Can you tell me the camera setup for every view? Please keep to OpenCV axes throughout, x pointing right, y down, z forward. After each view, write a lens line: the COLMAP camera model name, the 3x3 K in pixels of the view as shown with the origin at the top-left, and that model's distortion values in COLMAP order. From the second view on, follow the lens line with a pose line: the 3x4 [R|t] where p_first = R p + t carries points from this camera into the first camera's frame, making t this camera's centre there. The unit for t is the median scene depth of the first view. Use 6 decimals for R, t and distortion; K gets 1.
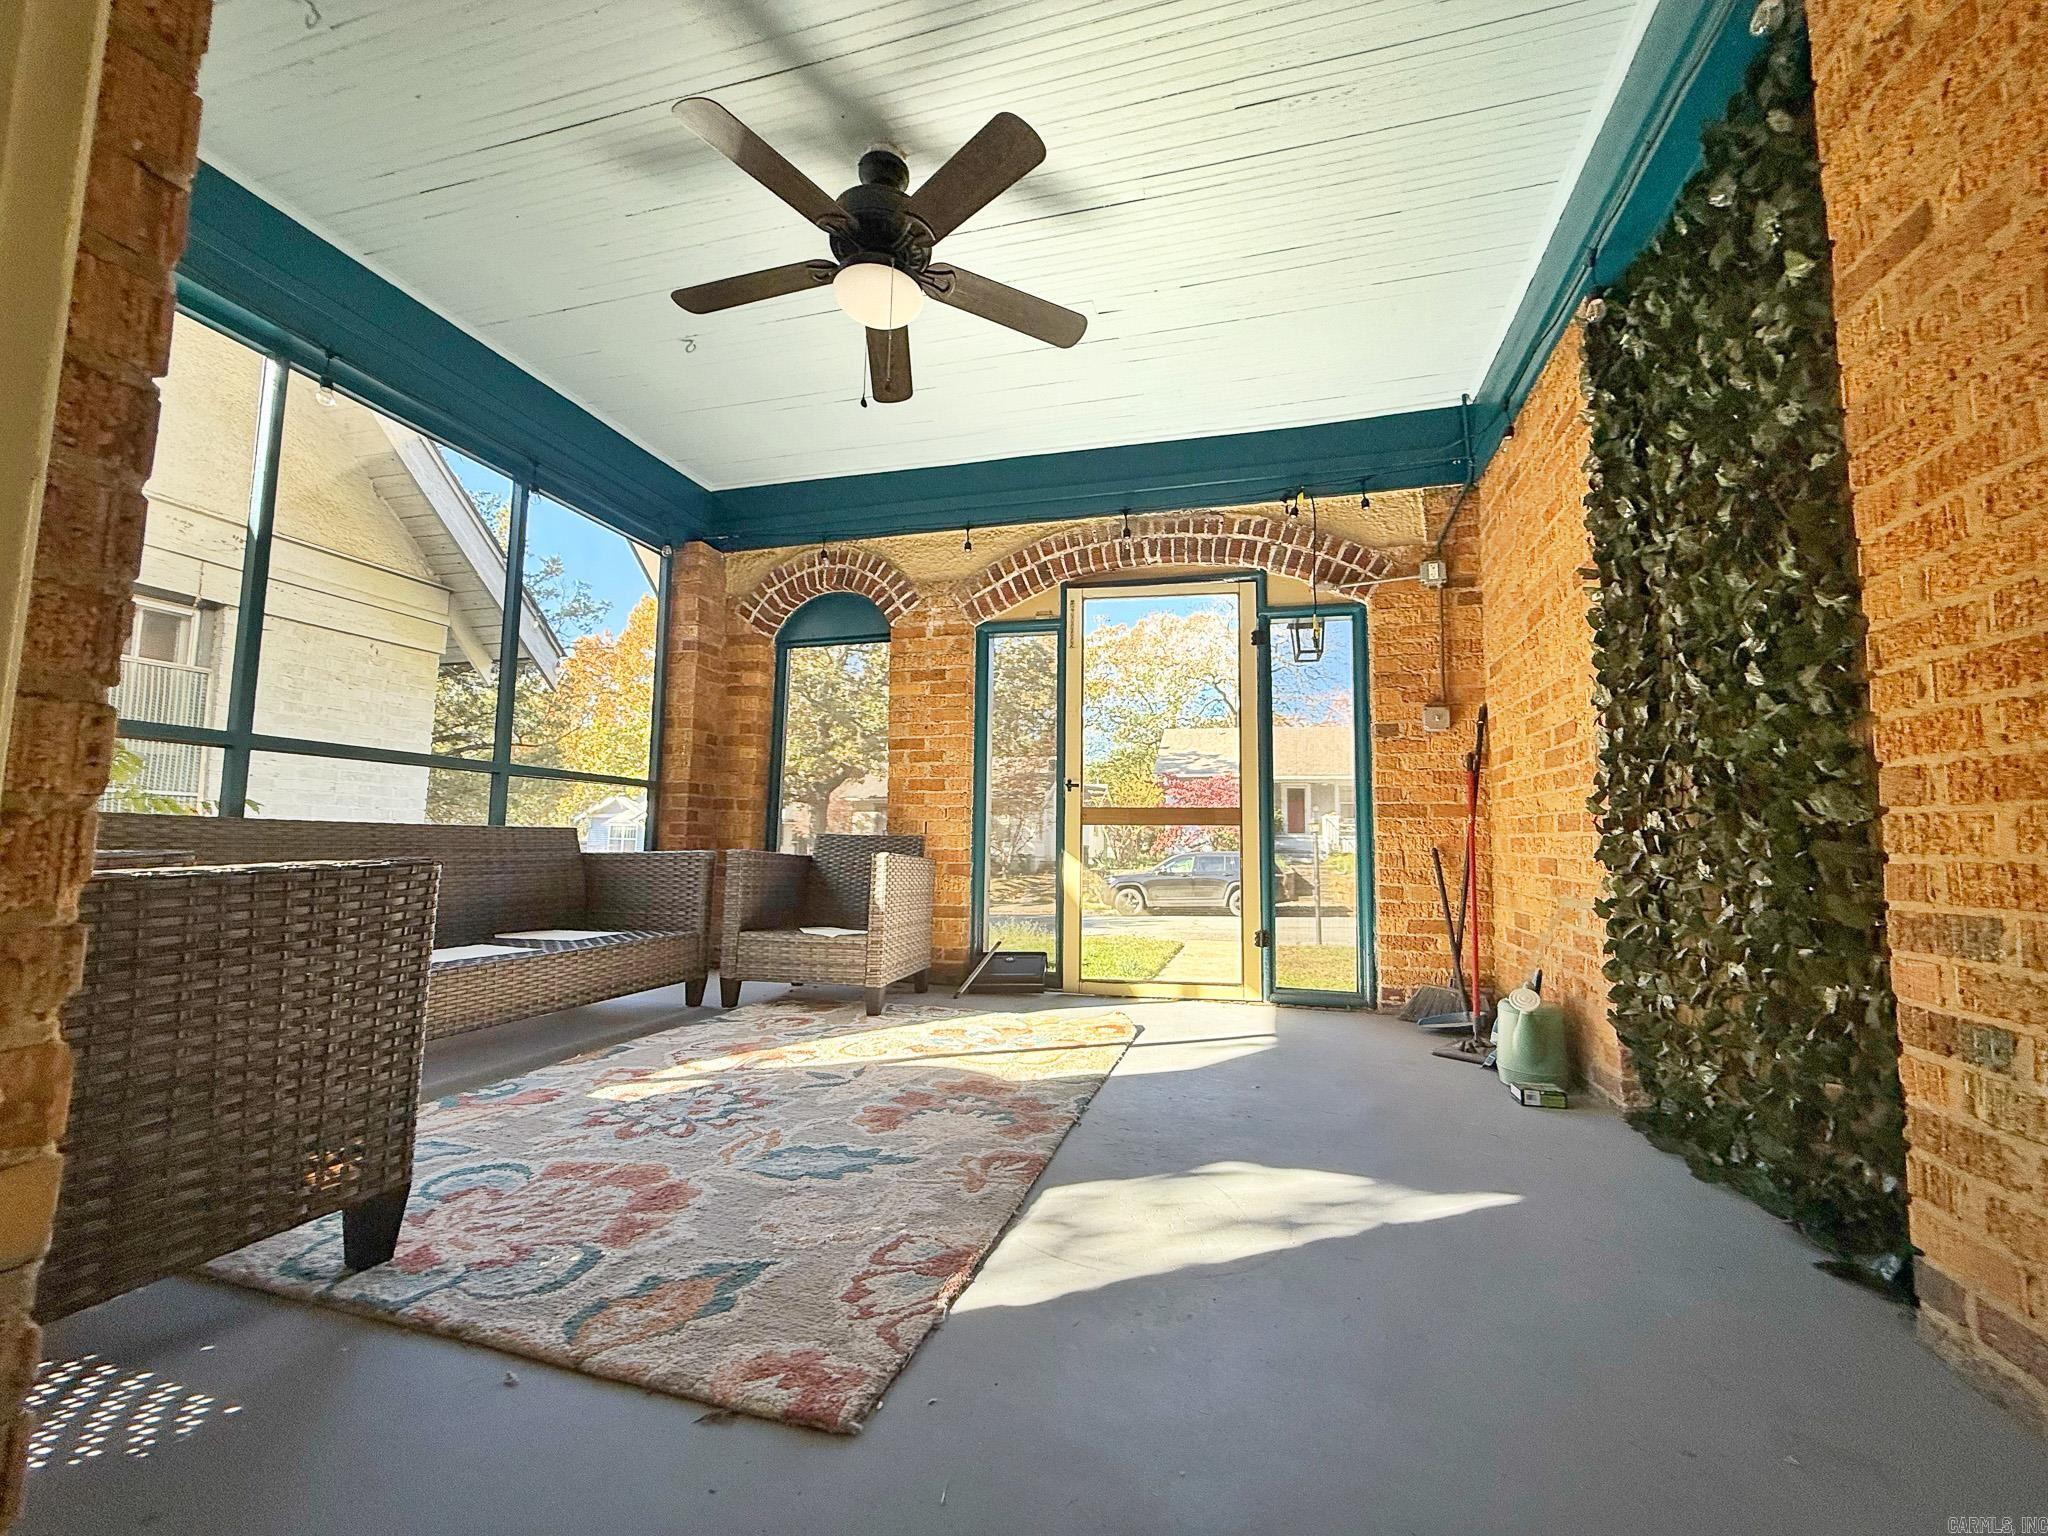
lens RADIAL K [[816.2, 0, 1020.2], [0, 816.2, 767.8], [0, 0, 1]] dist [0.000650, 0.000070]
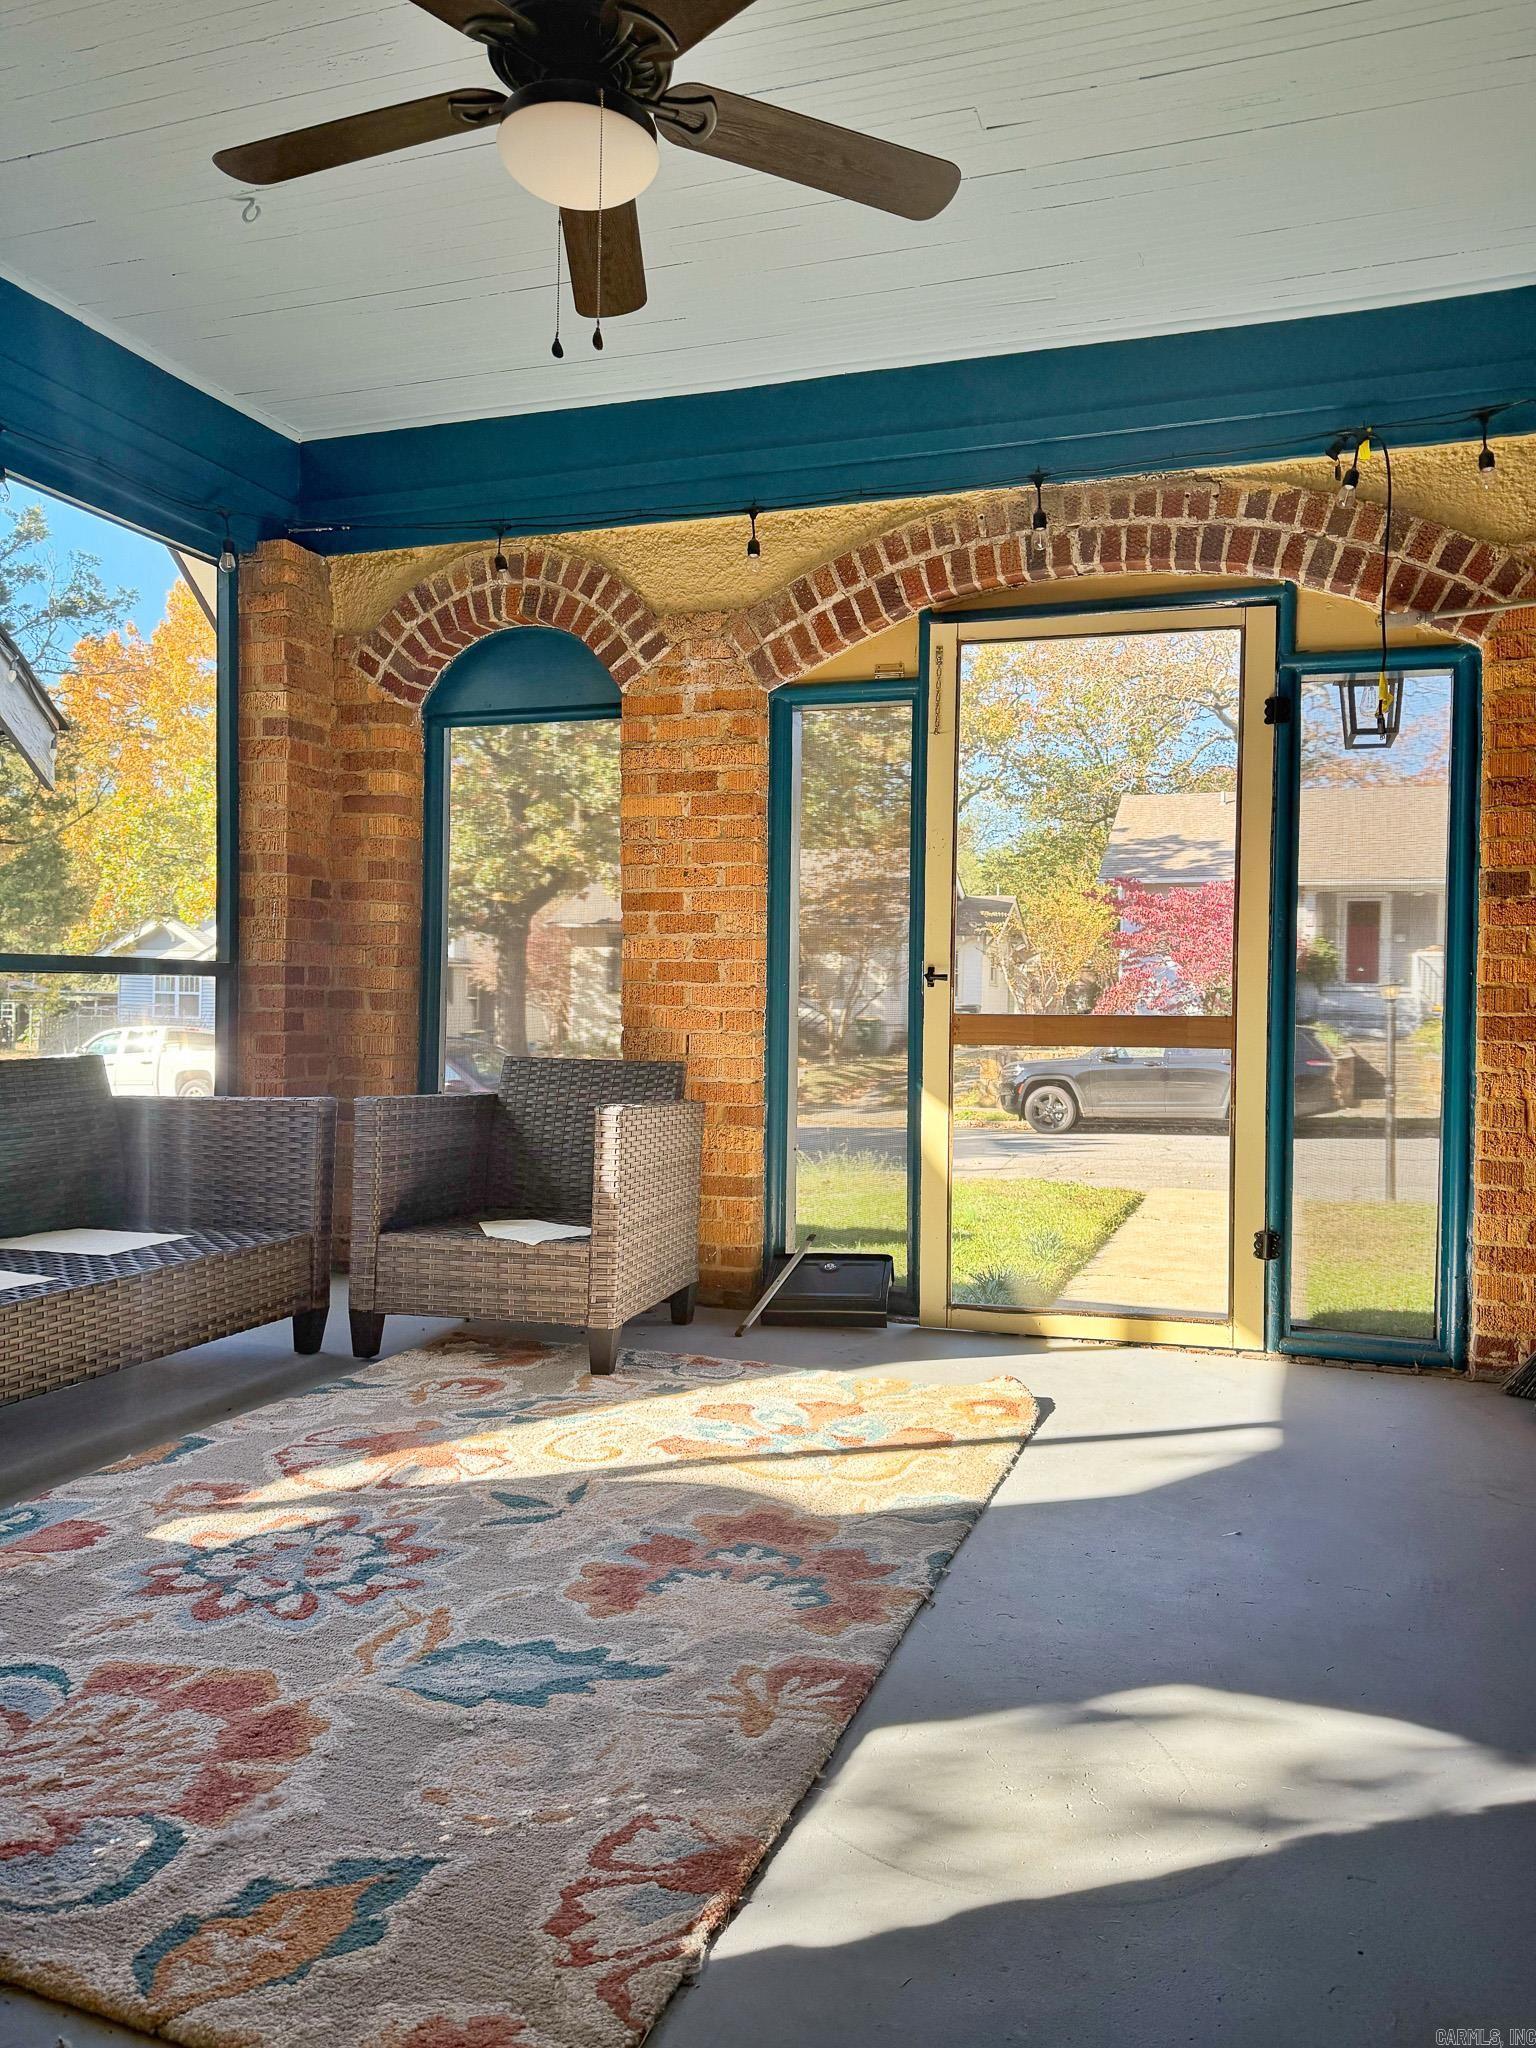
lens RADIAL K [[1436.8, 0, 769.9], [0, 1436.8, 1016.6], [0, 0, 1]] dist [0.054615, -0.065377]
pose [[0.997969, -0.001295, -0.063695, 0.012252], [0.008069, 0.994310, 0.106215, -0.067675], [0.063195, -0.106514, 0.992301, -0.021141]]
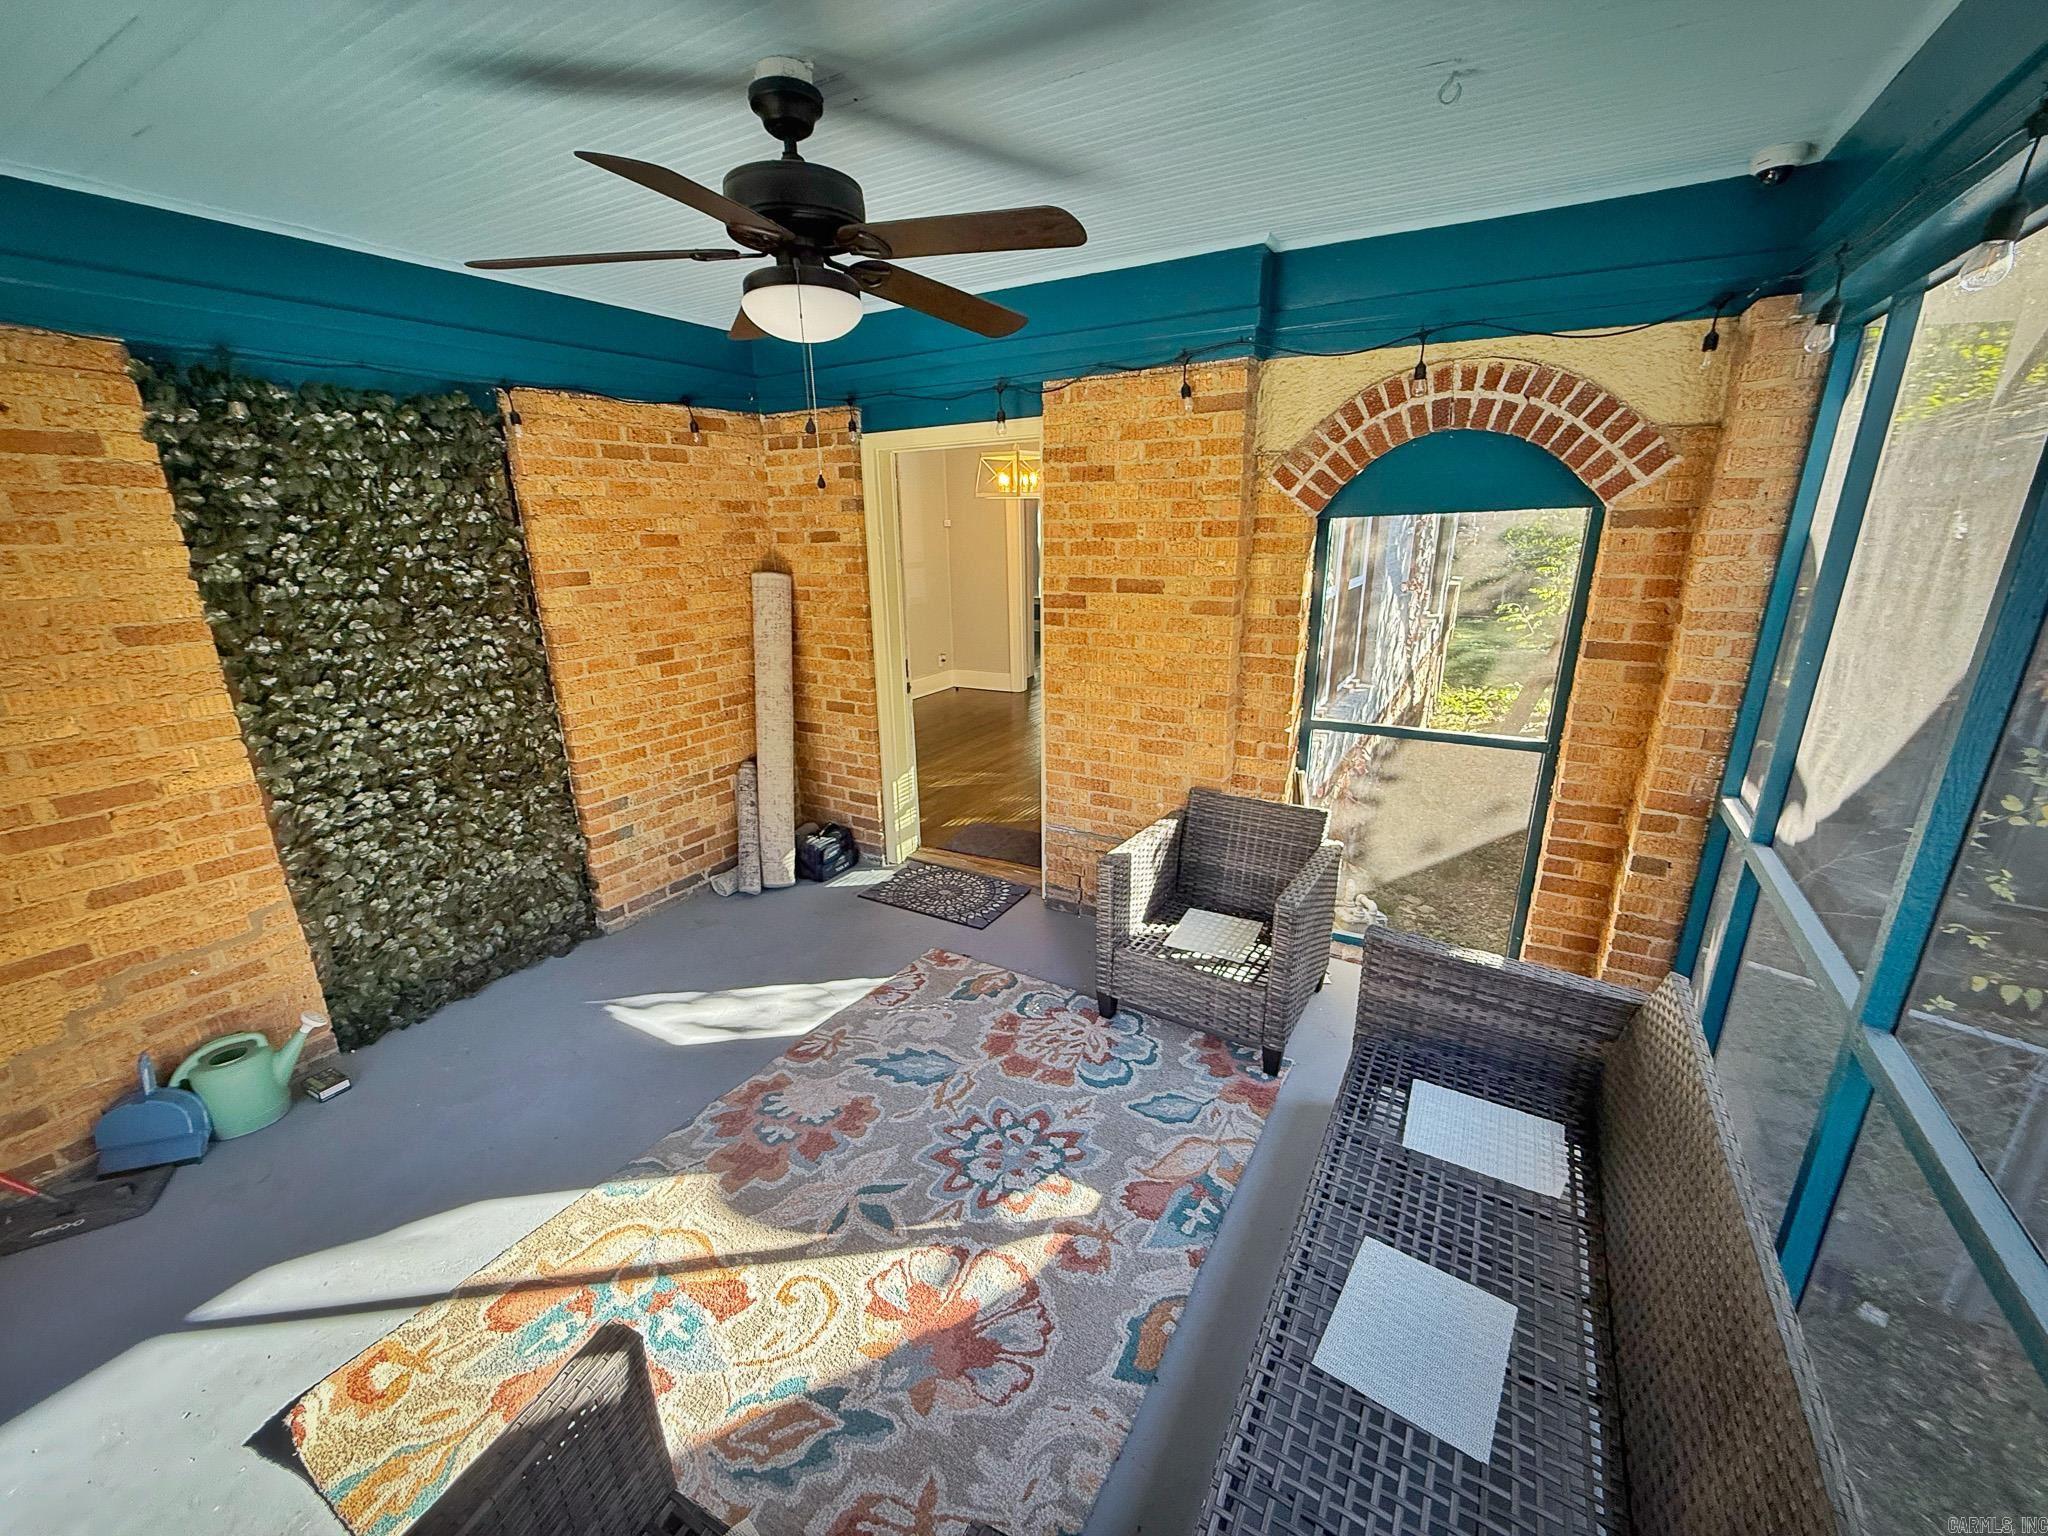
lens RADIAL K [[816.2, 0, 1020.2], [0, 816.2, 767.8], [0, 0, 1]] dist [0.000650, 0.000070]
pose [[-0.967719, -0.079044, 0.239317, -0.393284], [-0.027764, 0.977201, 0.210491, -0.221573], [-0.250499, 0.197052, -0.947851, 1.179567]]
